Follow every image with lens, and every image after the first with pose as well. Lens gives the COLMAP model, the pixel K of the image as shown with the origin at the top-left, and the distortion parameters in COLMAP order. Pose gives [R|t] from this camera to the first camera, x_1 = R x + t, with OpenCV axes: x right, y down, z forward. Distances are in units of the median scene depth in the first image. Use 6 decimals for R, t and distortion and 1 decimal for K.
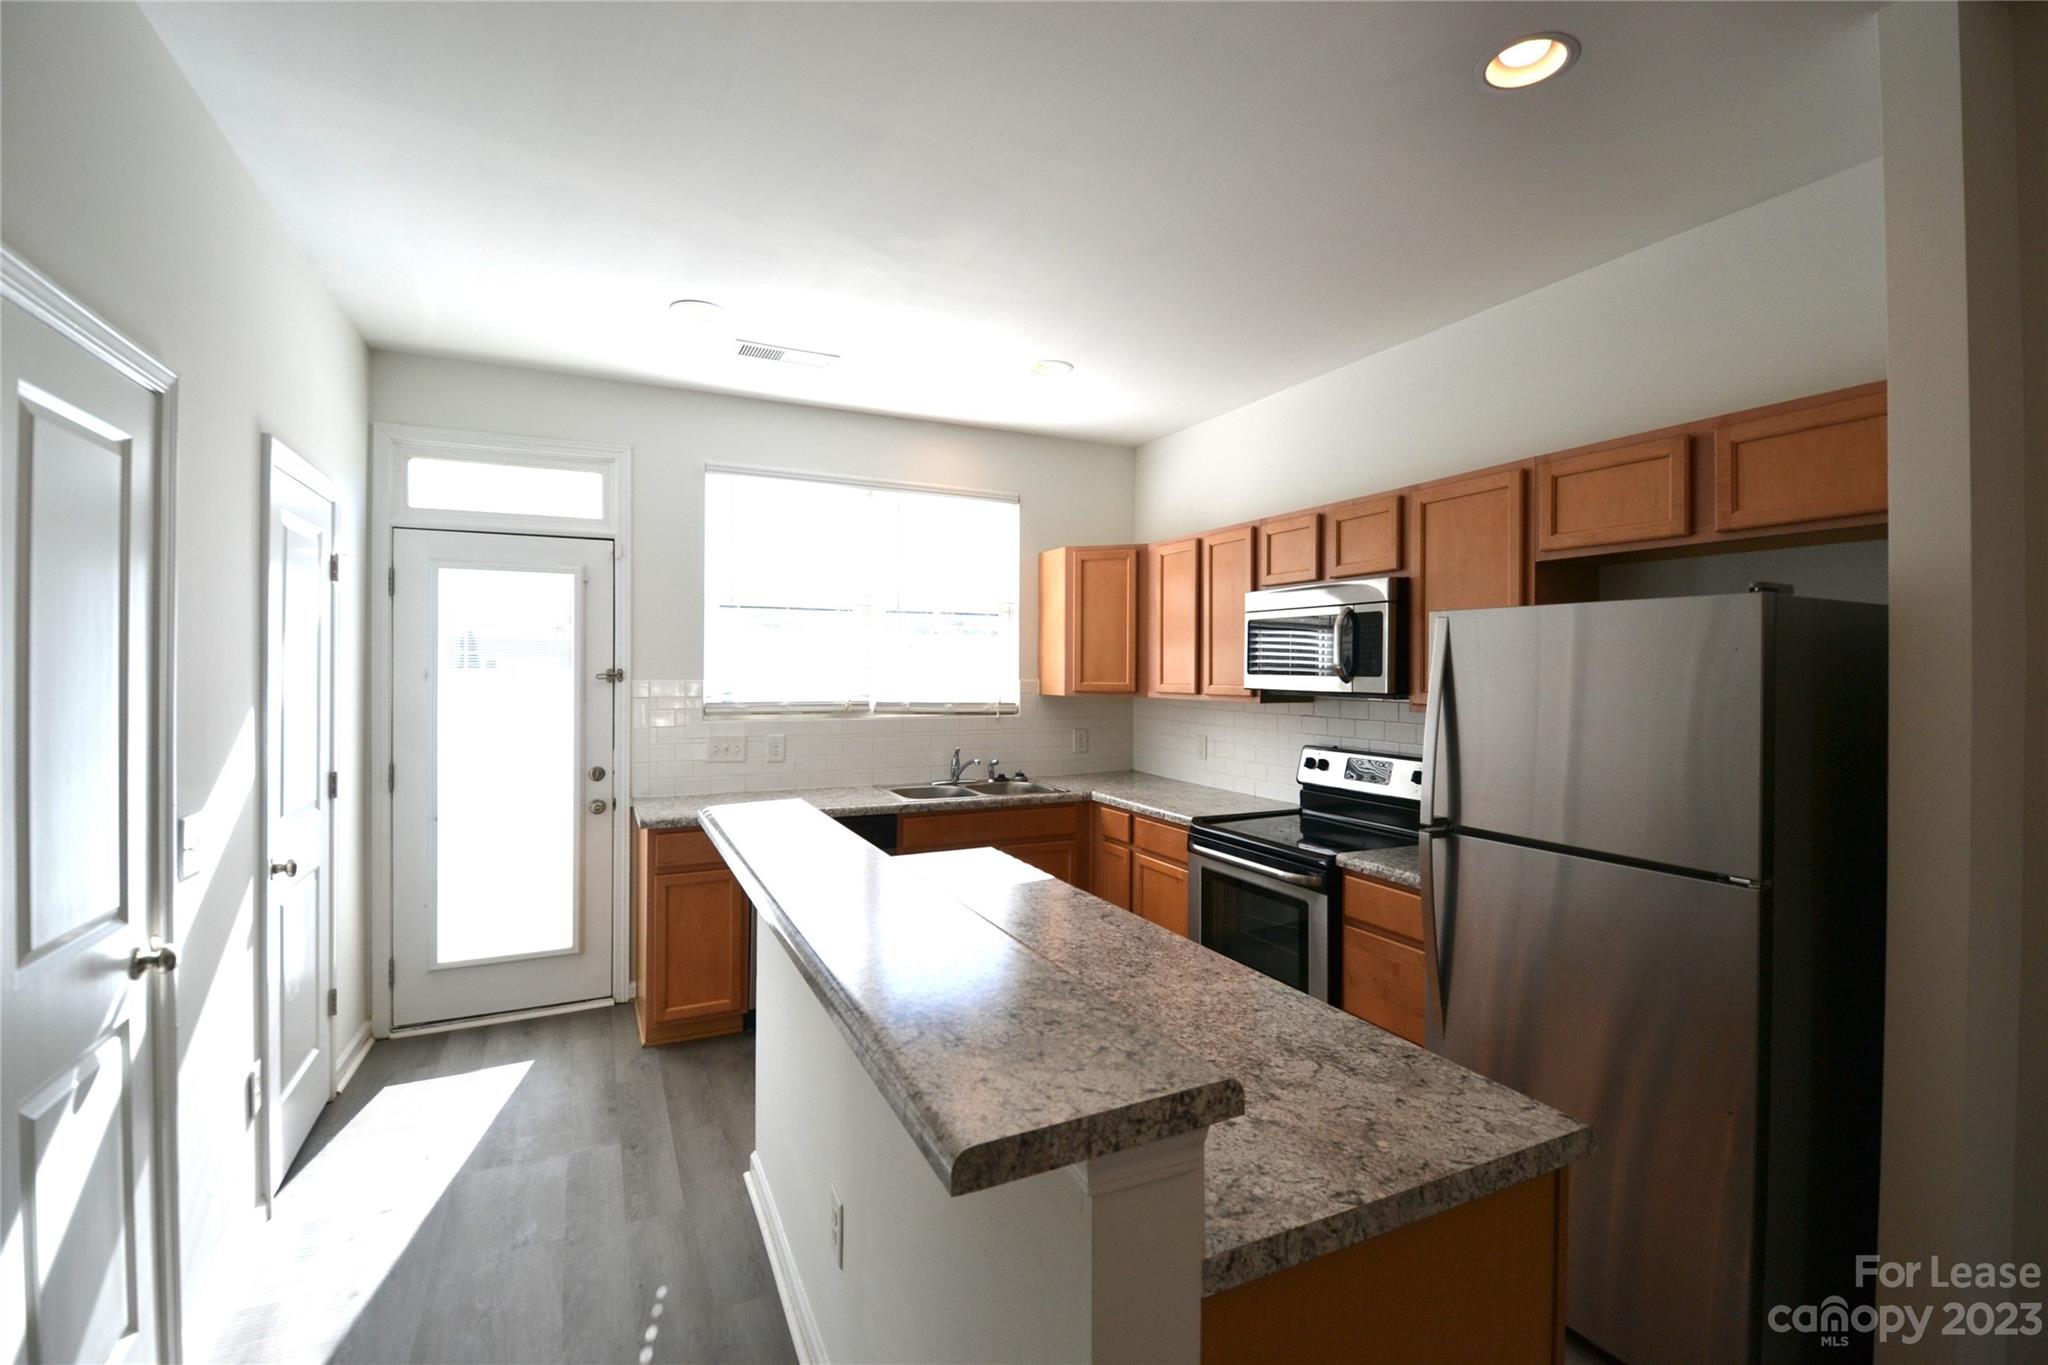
lens RADIAL K [[912.2, 0, 1032.3], [0, 912.2, 669.8], [0, 0, 1]] dist [0.023383, -0.026628]
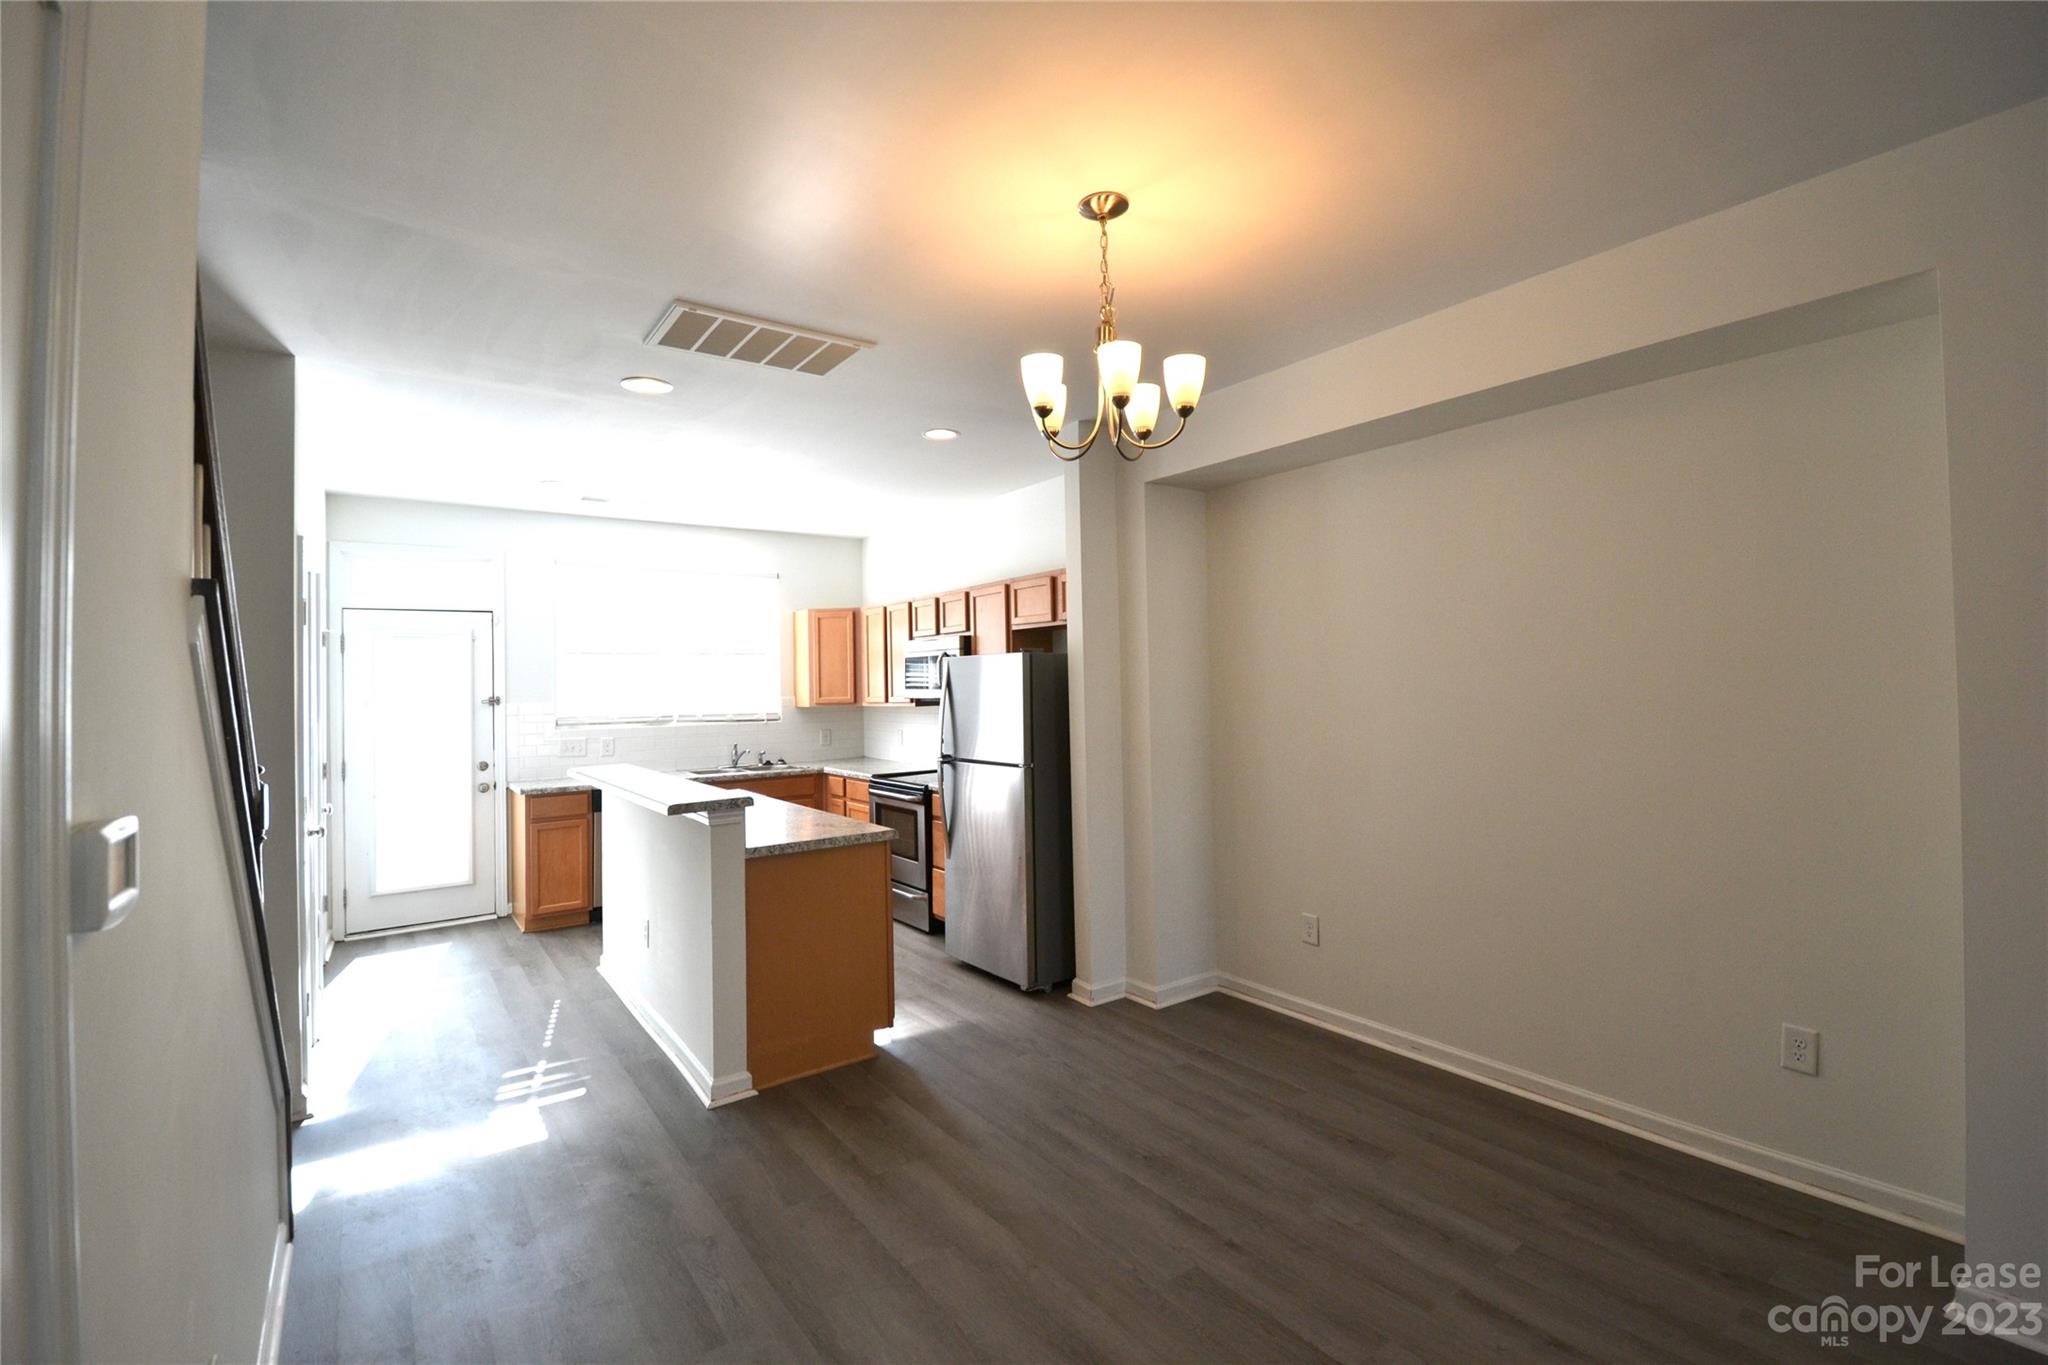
lens RADIAL K [[912.2, 0, 1032.3], [0, 912.2, 669.8], [0, 0, 1]] dist [0.023383, -0.026628]
pose [[0.984625, -0.021516, 0.173350, 0.172860], [0.025095, 0.999514, -0.018484, 0.005337], [-0.172868, 0.022550, 0.984687, -0.702665]]
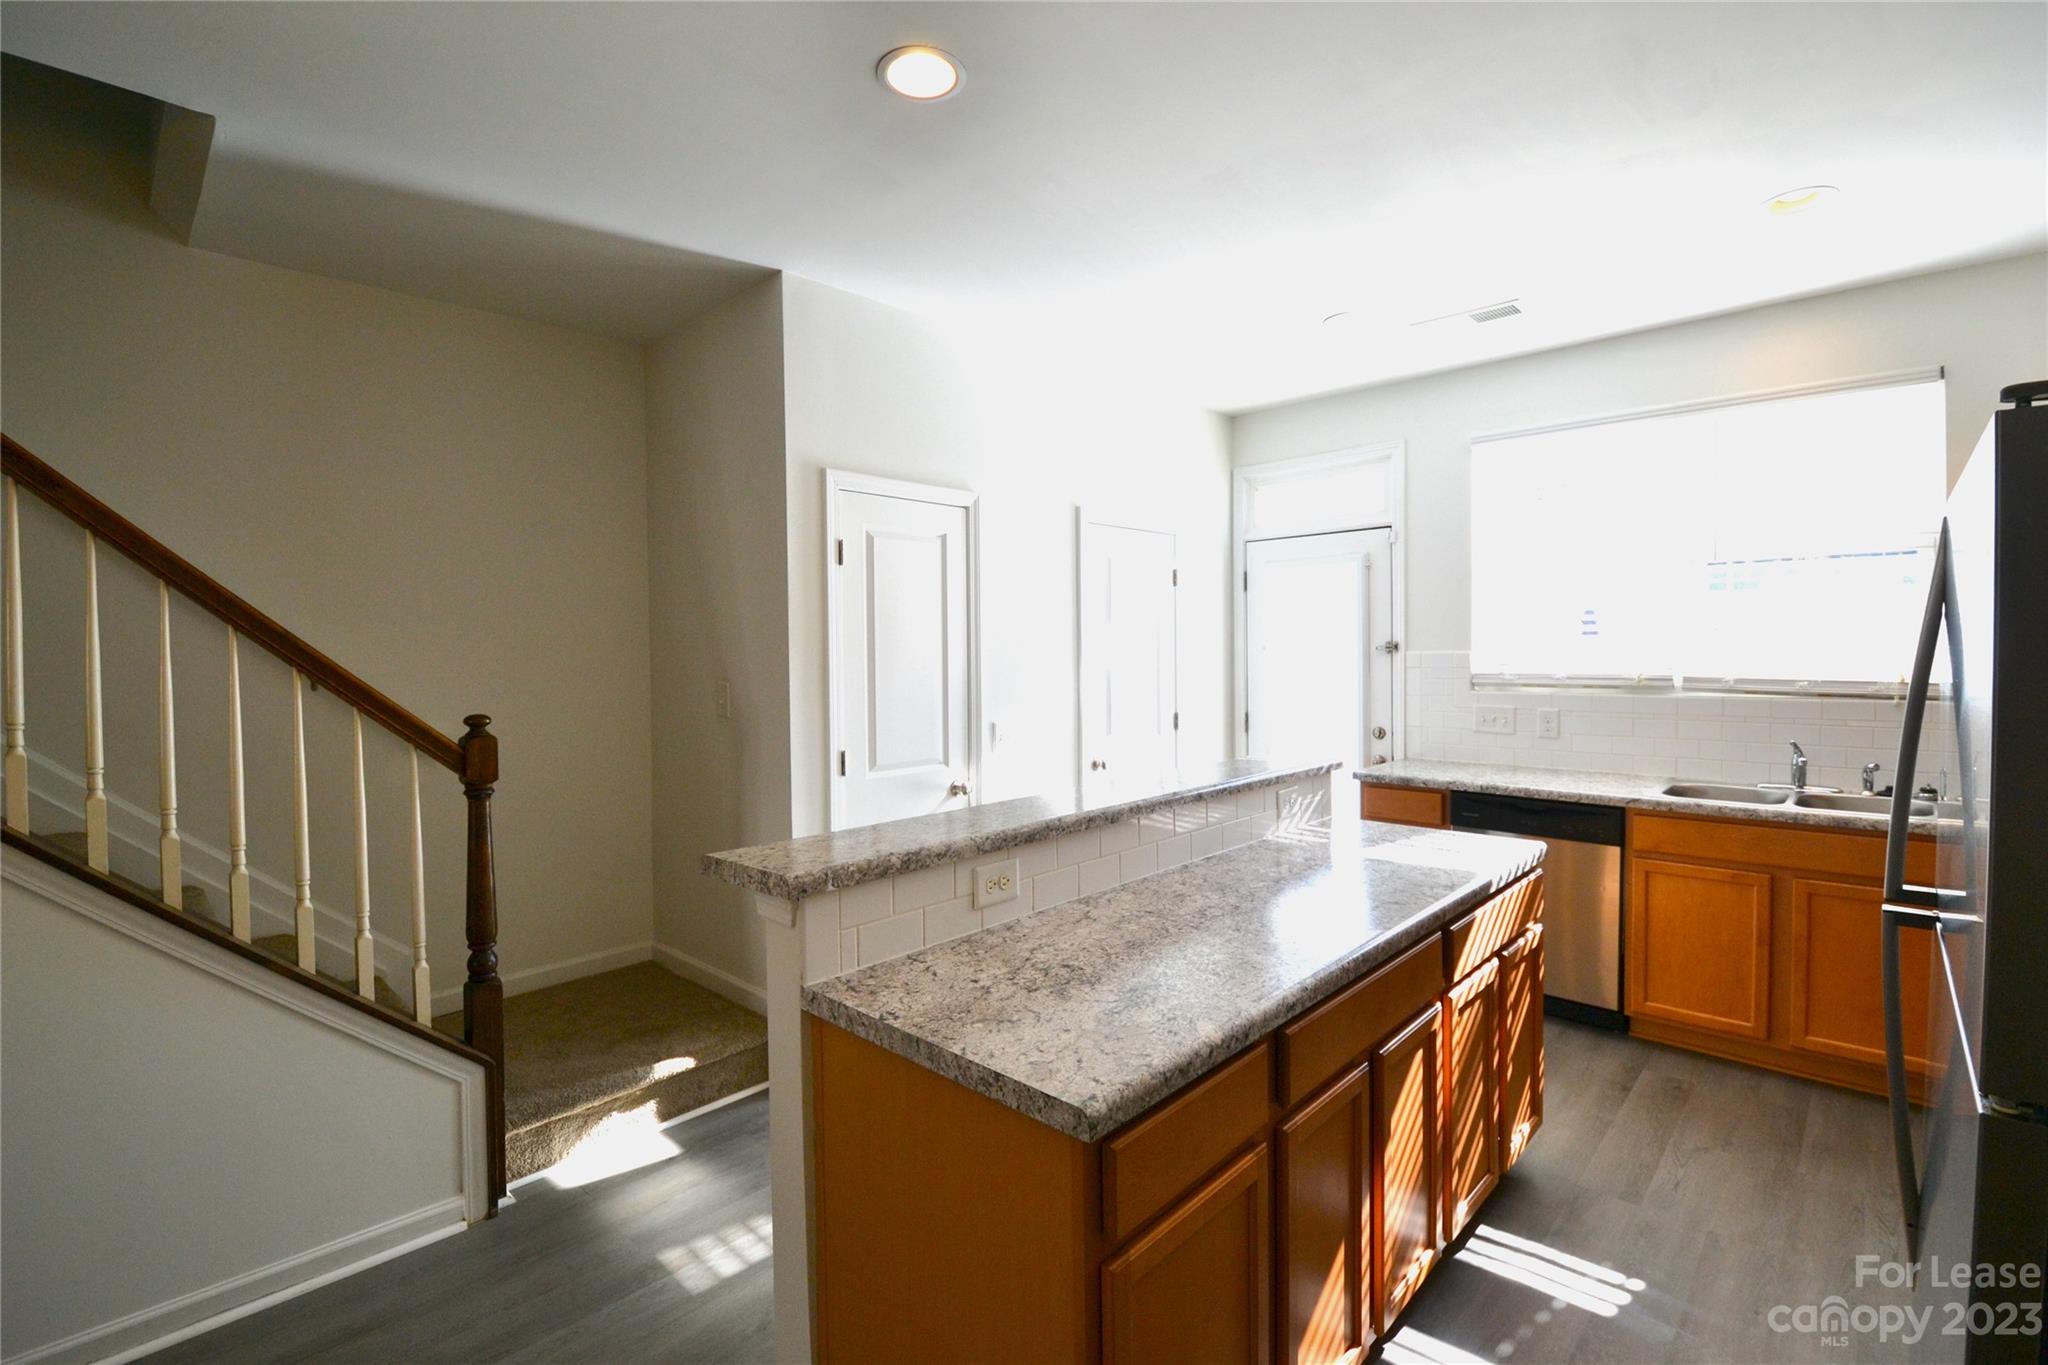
lens RADIAL K [[907.5, 0, 1030.1], [0, 907.5, 669.5], [0, 0, 1]] dist [0.018444, -0.026272]
pose [[0.352788, 0.012143, -0.935624, 0.466127], [0.011270, 0.999788, 0.017226, 0.009835], [0.935635, -0.016622, 0.352577, 0.200874]]
